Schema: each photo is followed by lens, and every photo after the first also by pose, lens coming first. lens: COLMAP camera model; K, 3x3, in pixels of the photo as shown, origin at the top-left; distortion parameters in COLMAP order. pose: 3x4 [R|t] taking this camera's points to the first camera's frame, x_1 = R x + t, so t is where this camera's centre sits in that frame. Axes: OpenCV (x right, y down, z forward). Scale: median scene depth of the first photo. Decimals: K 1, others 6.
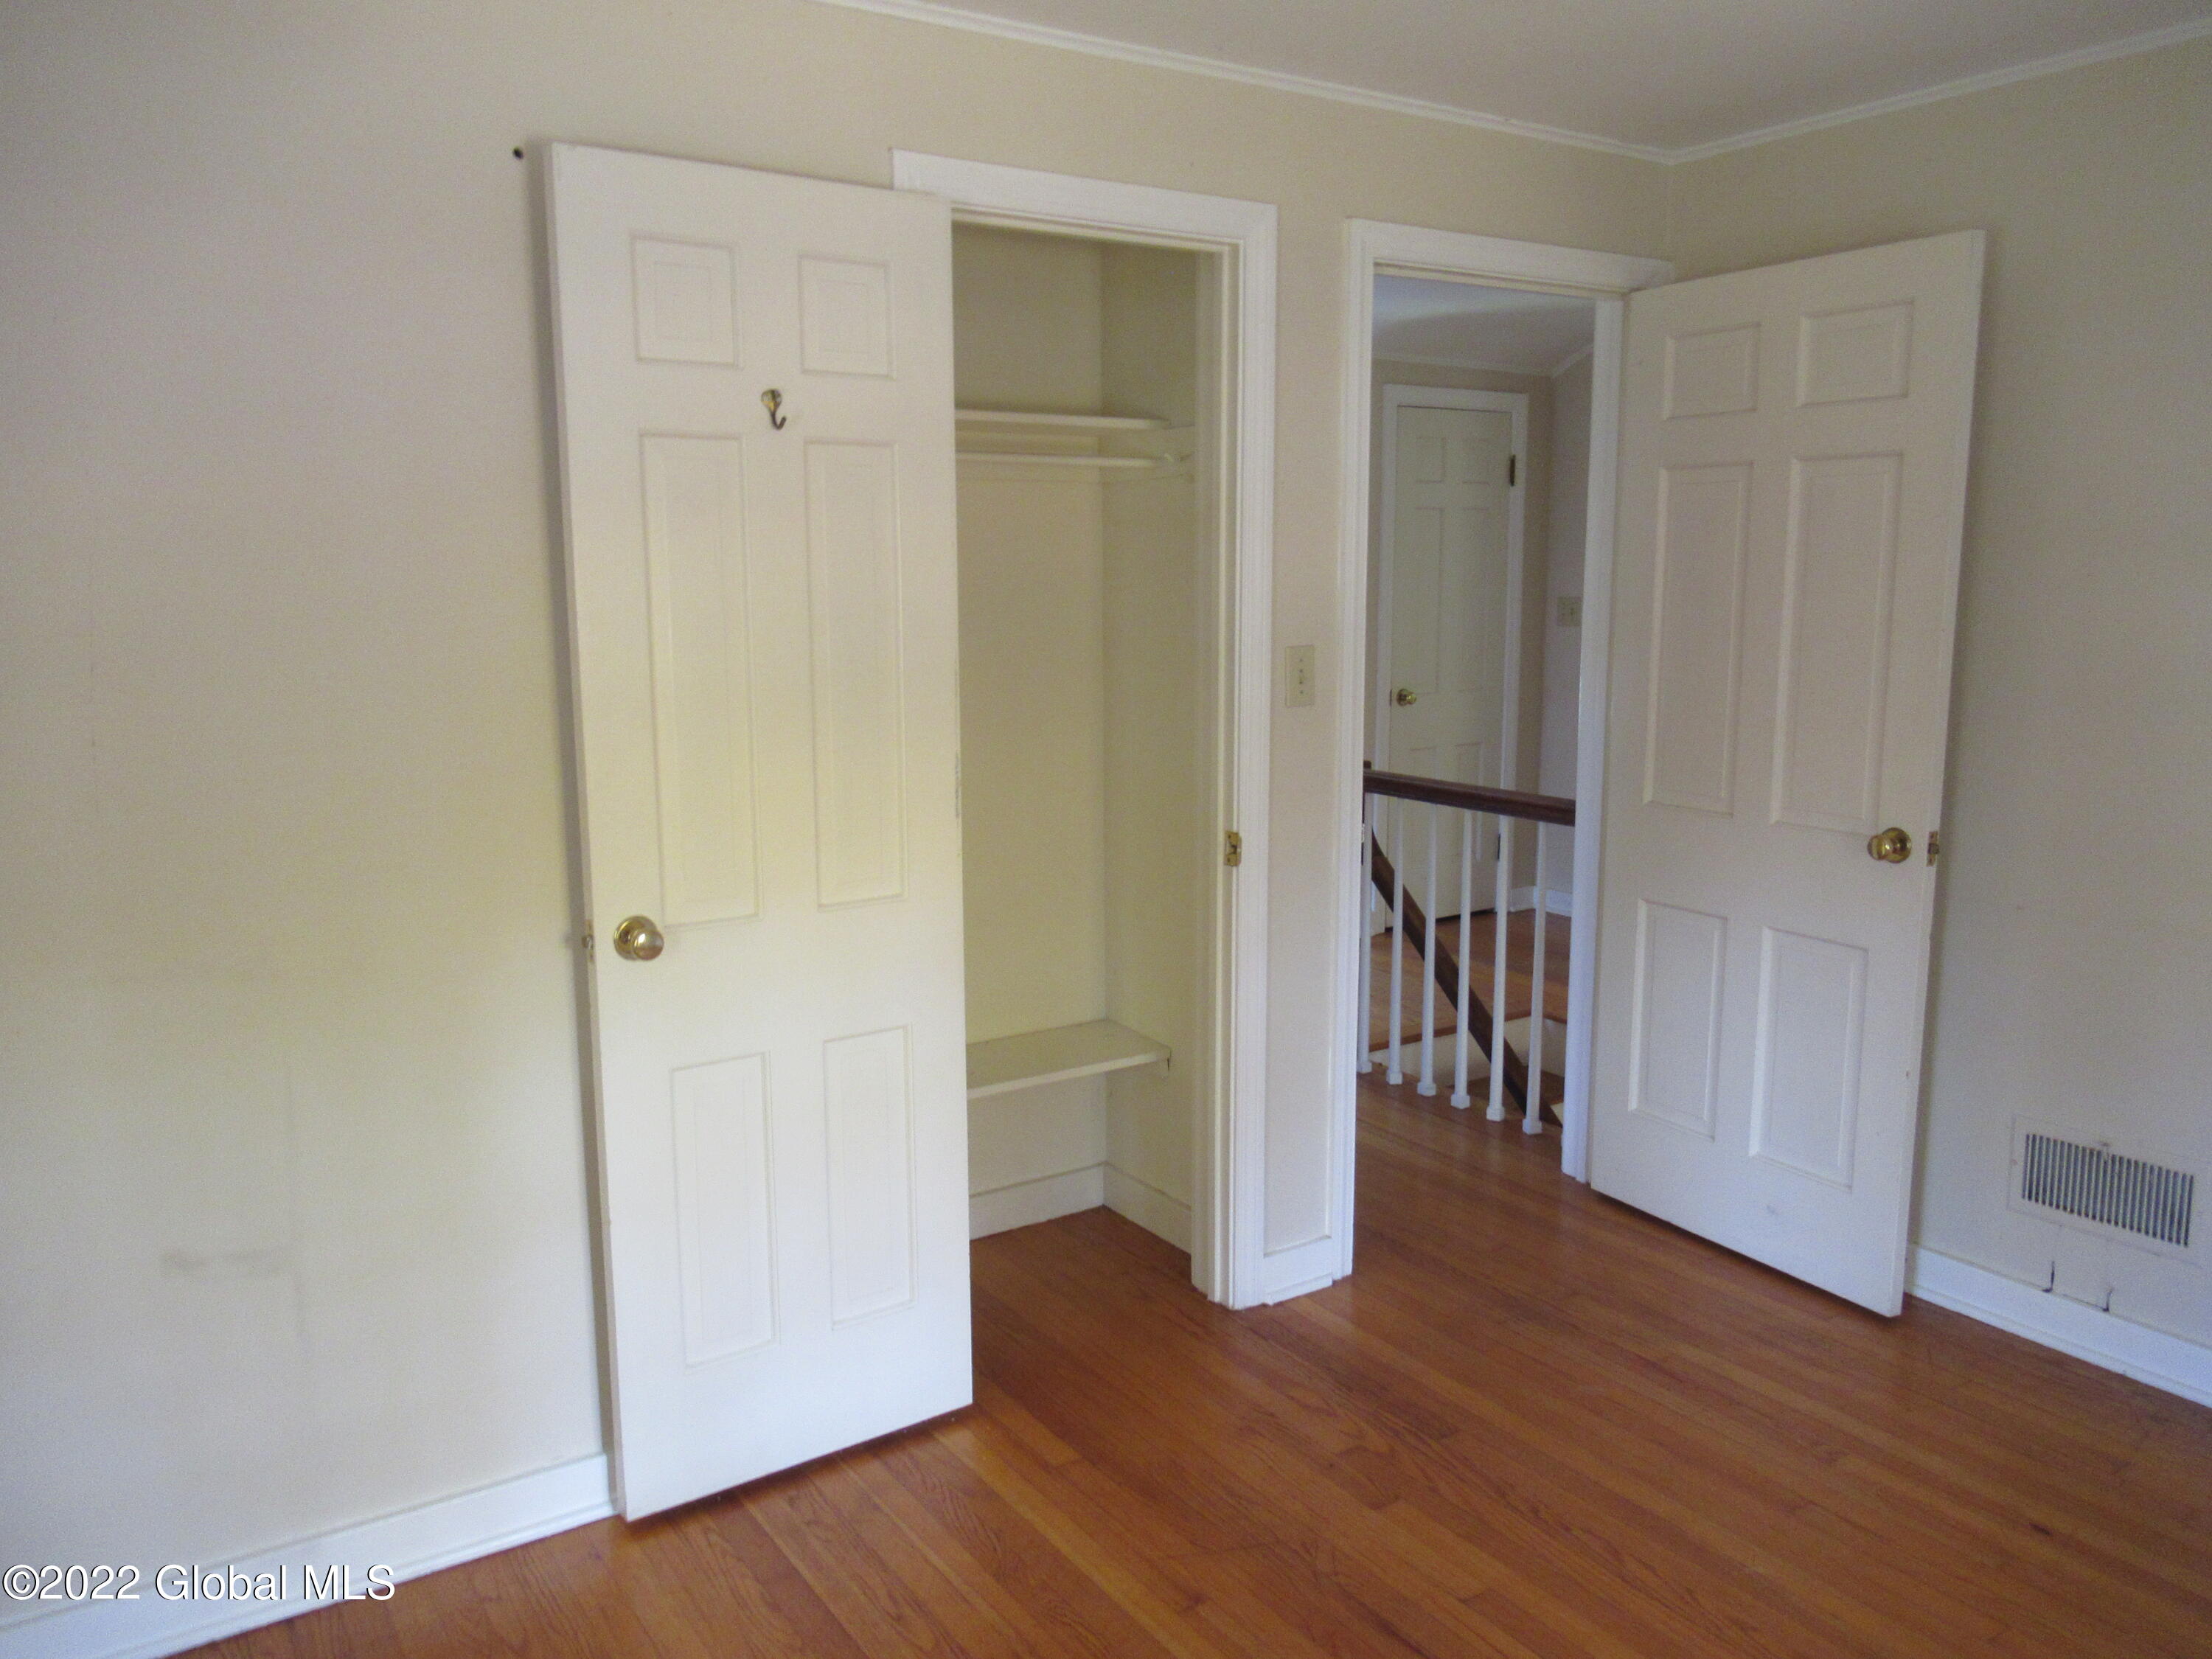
lens RADIAL K [[1658.2, 0, 1096.7], [0, 1658.2, 840.0], [0, 0, 1]] dist [0.002357, -0.000484]
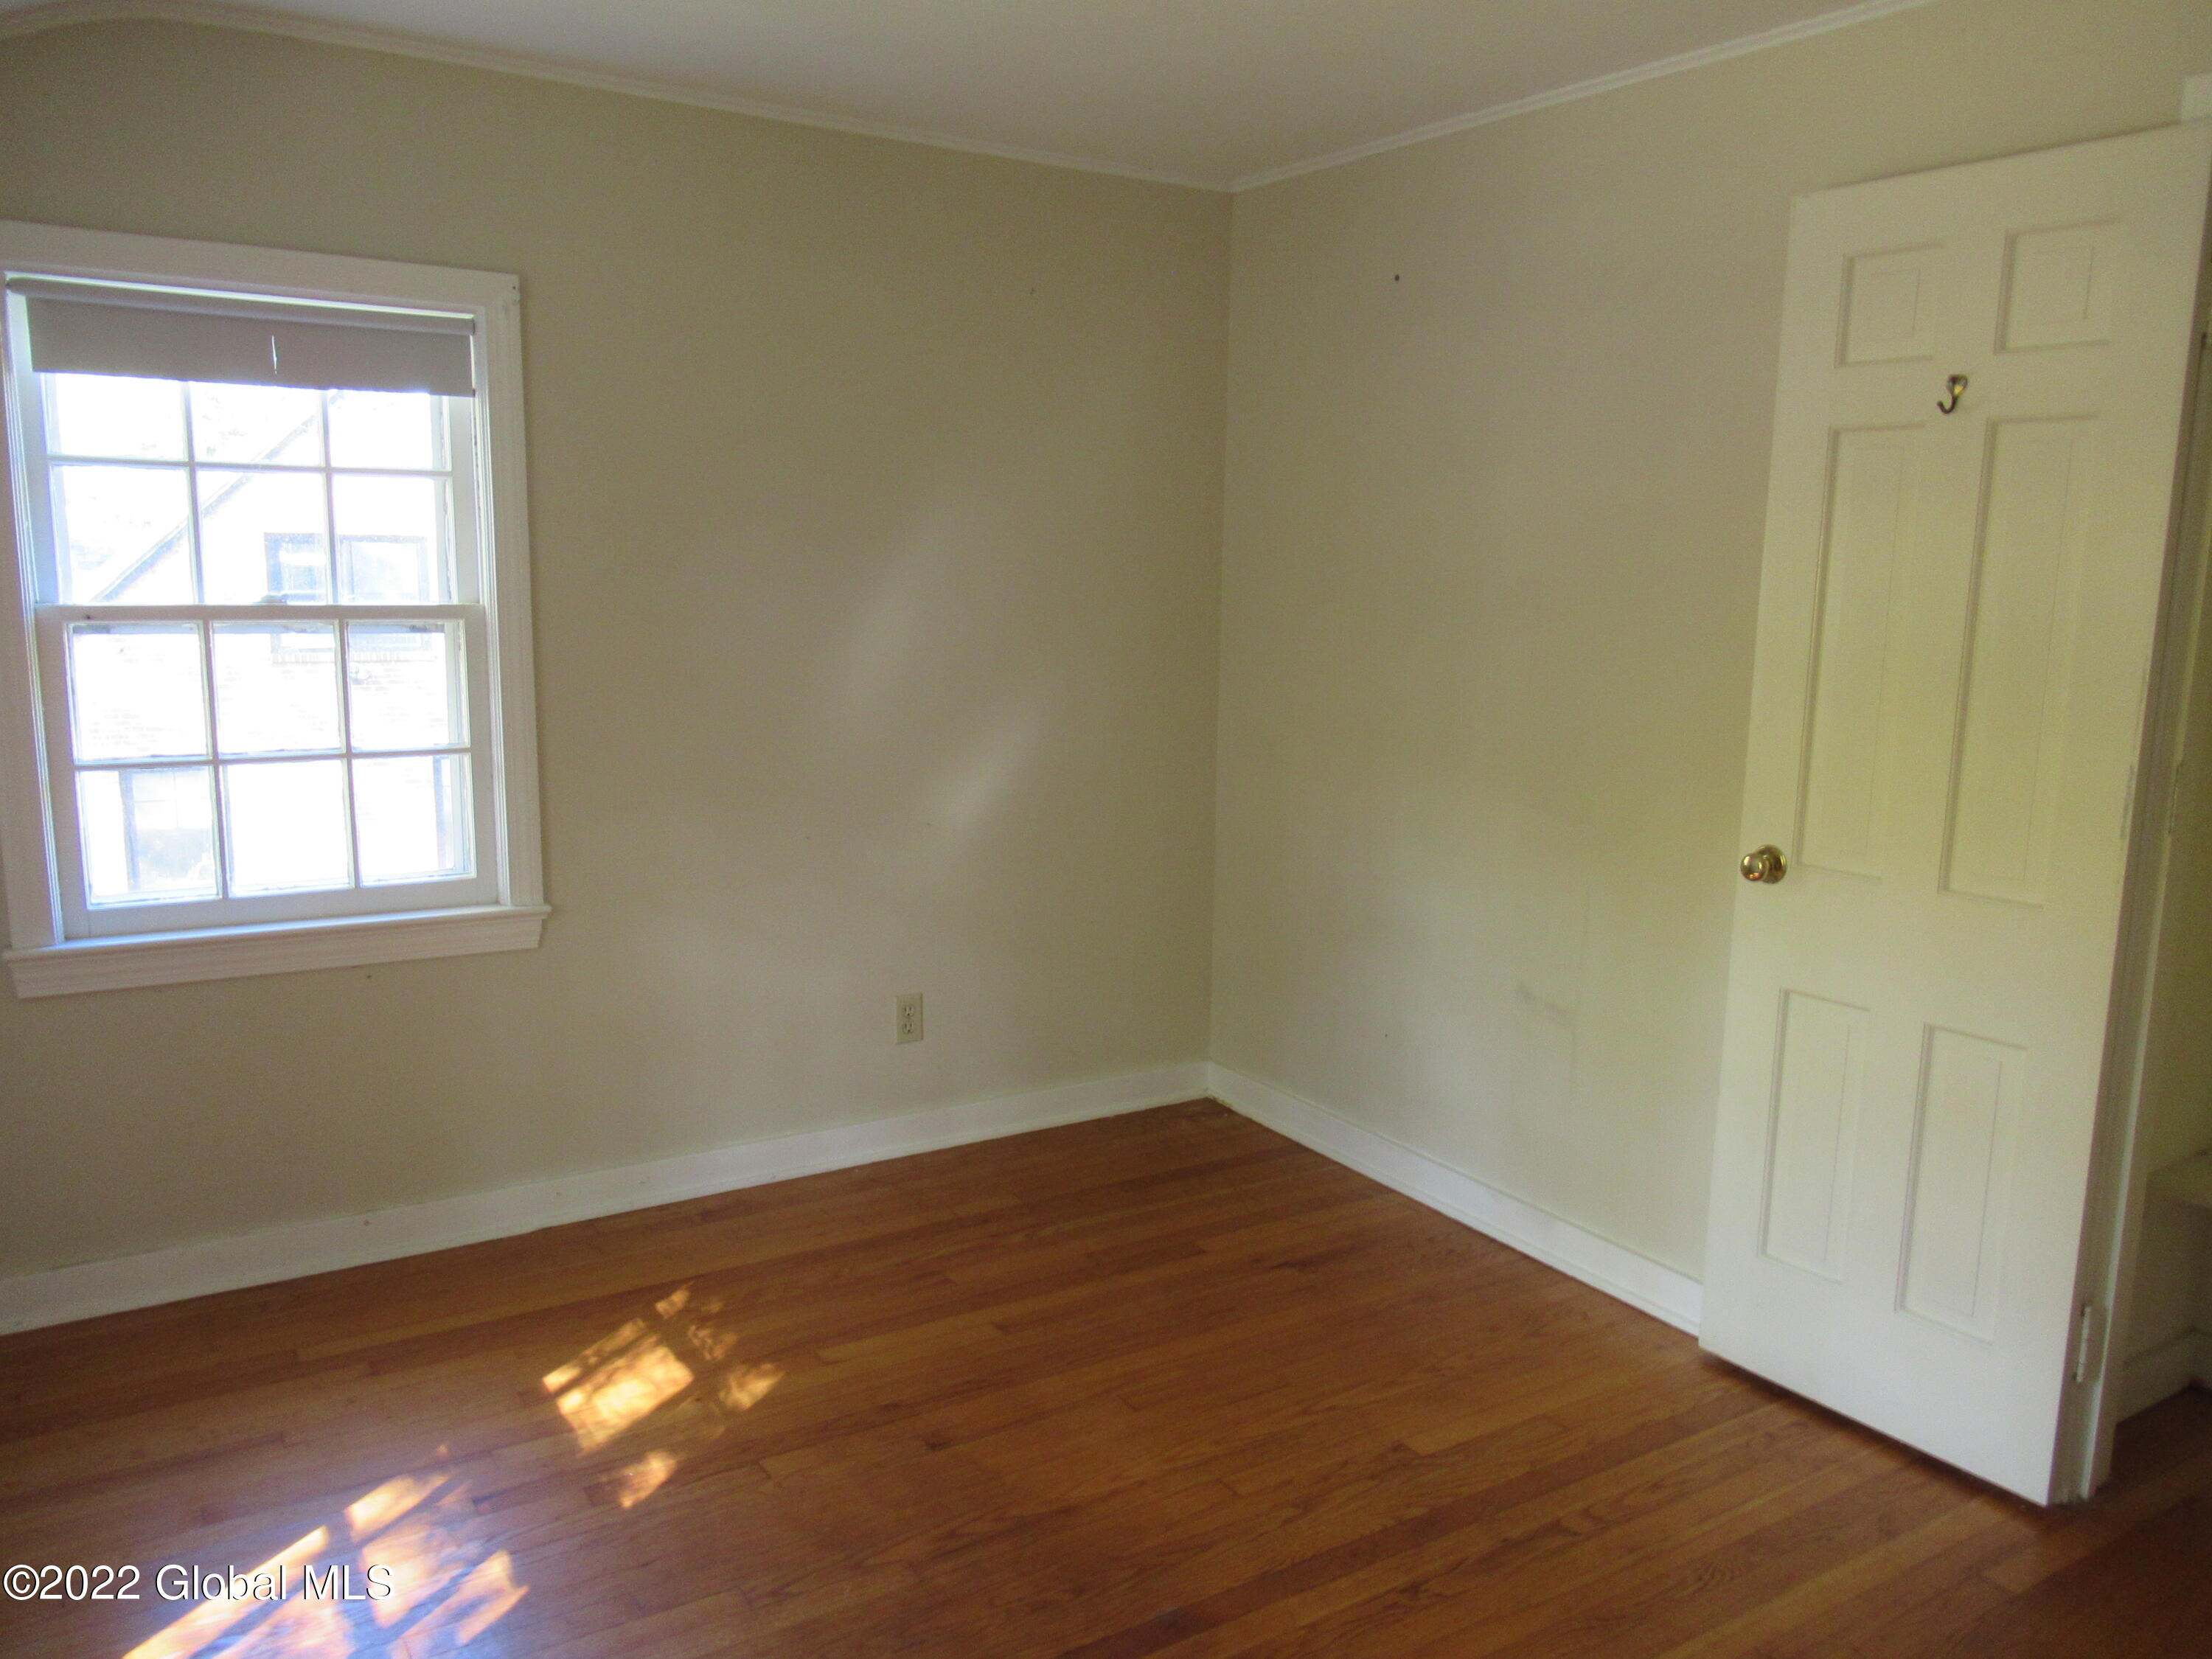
lens RADIAL K [[1658.2, 0, 1096.7], [0, 1658.2, 840.0], [0, 0, 1]] dist [0.002357, -0.000484]
pose [[-0.015462, 0.172185, -0.984943, 0.847464], [-0.188523, 0.966891, 0.171989, -0.066509], [0.981947, 0.188344, 0.017511, 0.492746]]
